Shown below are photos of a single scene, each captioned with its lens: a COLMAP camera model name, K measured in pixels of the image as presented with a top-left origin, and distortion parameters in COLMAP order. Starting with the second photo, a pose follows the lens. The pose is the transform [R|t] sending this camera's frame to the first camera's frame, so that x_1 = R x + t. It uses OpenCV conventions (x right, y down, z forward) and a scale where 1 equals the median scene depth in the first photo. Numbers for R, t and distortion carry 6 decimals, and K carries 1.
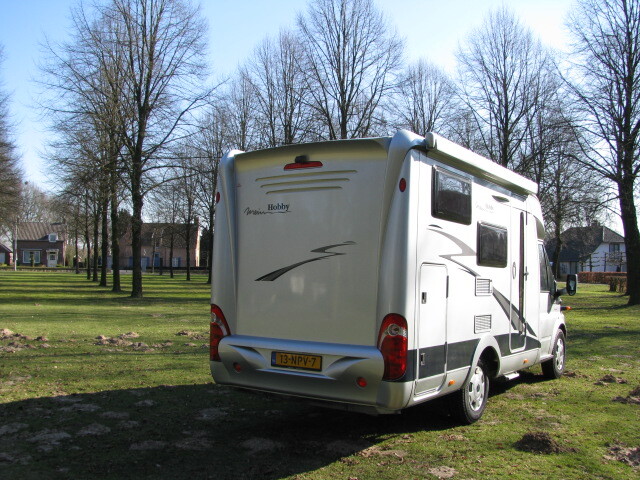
lens RADIAL K [[673.5, 0, 324.5], [0, 673.5, 245.5], [0, 0, 1]] dist [-0.134701, 0.000000]
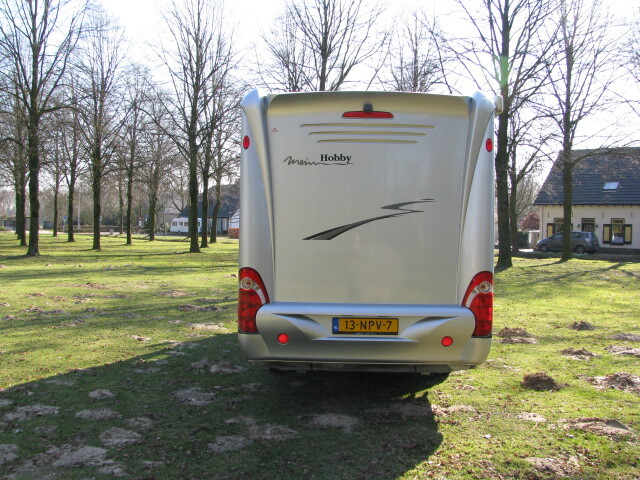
lens RADIAL K [[673.5, 0, 323.1], [0, 673.5, 240.7], [0, 0, 1]] dist [-0.134701, 0.000000]
pose [[0.853665, -0.008930, 0.520746, -0.573061], [-0.021958, 0.998347, 0.053115, 0.006015], [-0.520360, -0.056777, 0.852058, 0.242238]]
